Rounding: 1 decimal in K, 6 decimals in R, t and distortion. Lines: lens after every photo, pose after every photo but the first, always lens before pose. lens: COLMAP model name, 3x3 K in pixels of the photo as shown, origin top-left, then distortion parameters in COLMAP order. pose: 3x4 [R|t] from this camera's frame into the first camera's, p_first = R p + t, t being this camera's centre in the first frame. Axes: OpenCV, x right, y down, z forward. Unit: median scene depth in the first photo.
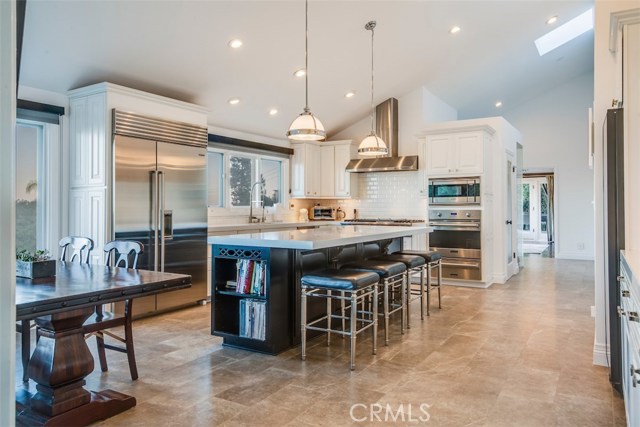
lens RADIAL K [[463.2, 0, 320.1], [0, 463.2, 210.5], [0, 0, 1]] dist [0.007089, 0.001325]
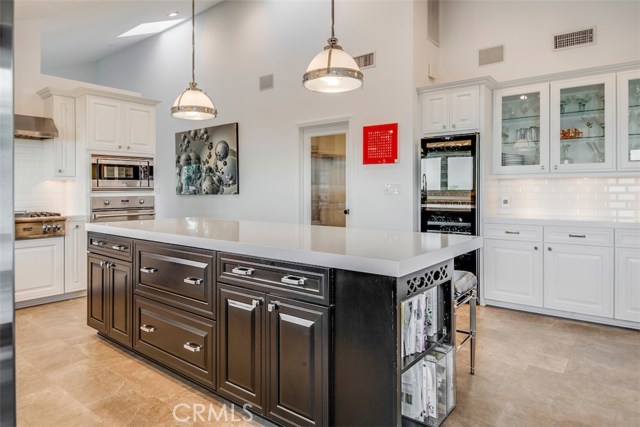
lens RADIAL K [[394.8, 0, 316.9], [0, 394.8, 191.0], [0, 0, 1]] dist [0.003823, -0.001057]
pose [[0.119289, -0.003002, 0.992855, -0.363698], [0.006026, 0.999979, 0.002300, -0.010037], [-0.992841, 0.005708, 0.119305, 0.594524]]
